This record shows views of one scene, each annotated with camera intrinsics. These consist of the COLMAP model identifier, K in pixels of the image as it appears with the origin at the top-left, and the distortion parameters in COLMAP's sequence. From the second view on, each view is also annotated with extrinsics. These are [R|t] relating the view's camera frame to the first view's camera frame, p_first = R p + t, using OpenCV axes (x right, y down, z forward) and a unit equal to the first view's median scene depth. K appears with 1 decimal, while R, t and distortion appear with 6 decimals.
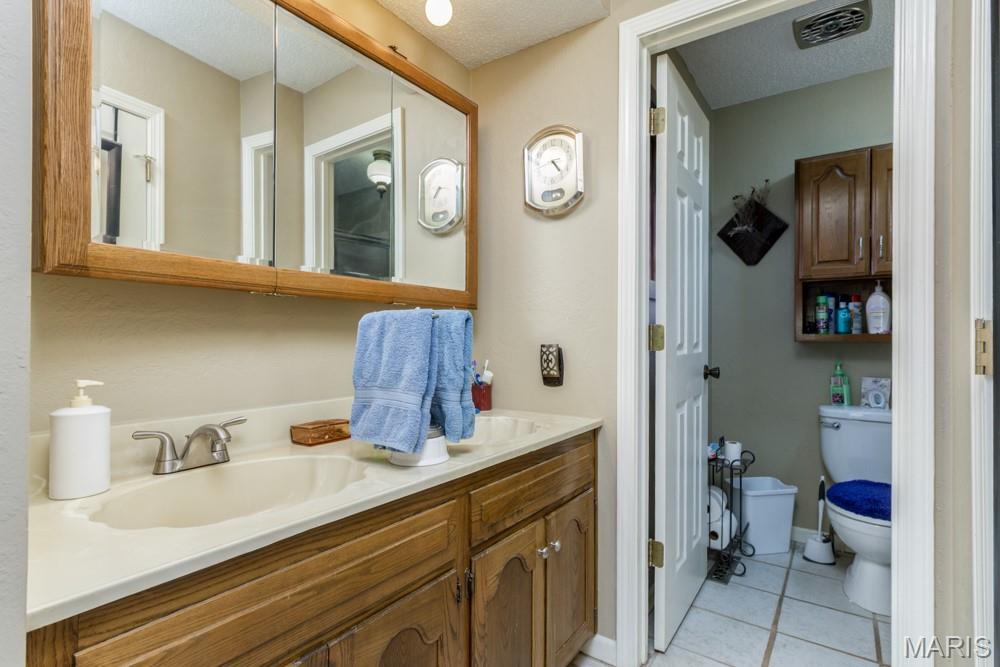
lens RADIAL K [[474.7, 0, 502.8], [0, 474.7, 328.7], [0, 0, 1]] dist [0.000957, -0.000068]
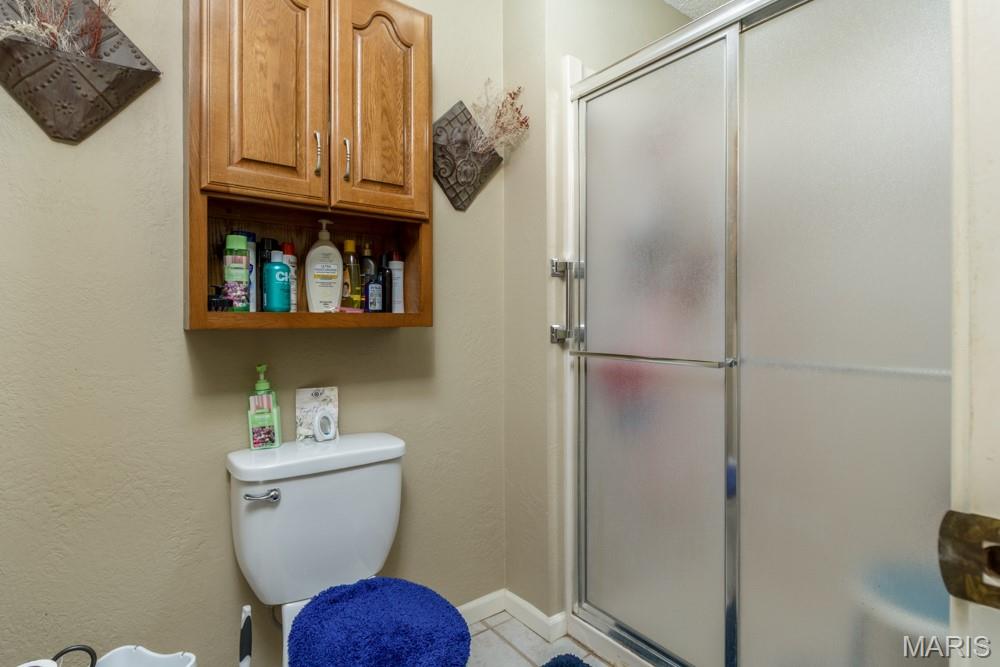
lens RADIAL K [[504.9, 0, 508.9], [0, 504.9, 321.6], [0, 0, 1]] dist [-0.000640, -0.000612]
pose [[0.300237, -0.008310, 0.953828, 0.259730], [-0.015880, 0.999780, 0.013709, 0.009234], [-0.953732, -0.019263, 0.300039, 0.581573]]
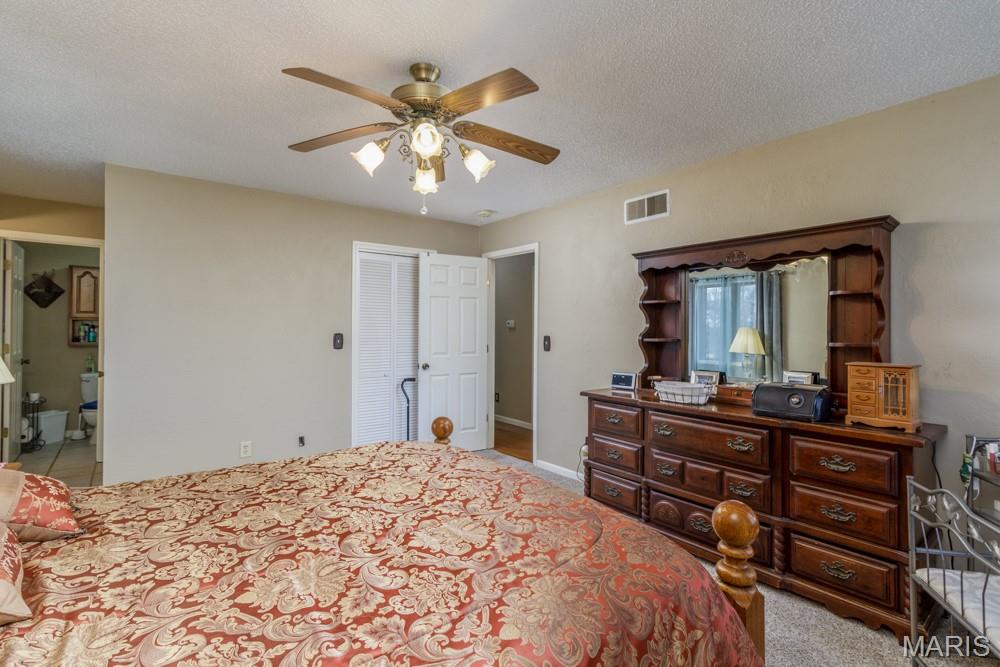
lens RADIAL K [[465.4, 0, 502.8], [0, 465.4, 326.6], [0, 0, 1]] dist [0.002990, 0.000557]
pose [[0.254528, 0.001302, 0.967065, -1.052464], [-0.017960, 0.999833, 0.003381, -0.114861], [-0.966899, -0.018229, 0.254509, -1.635352]]
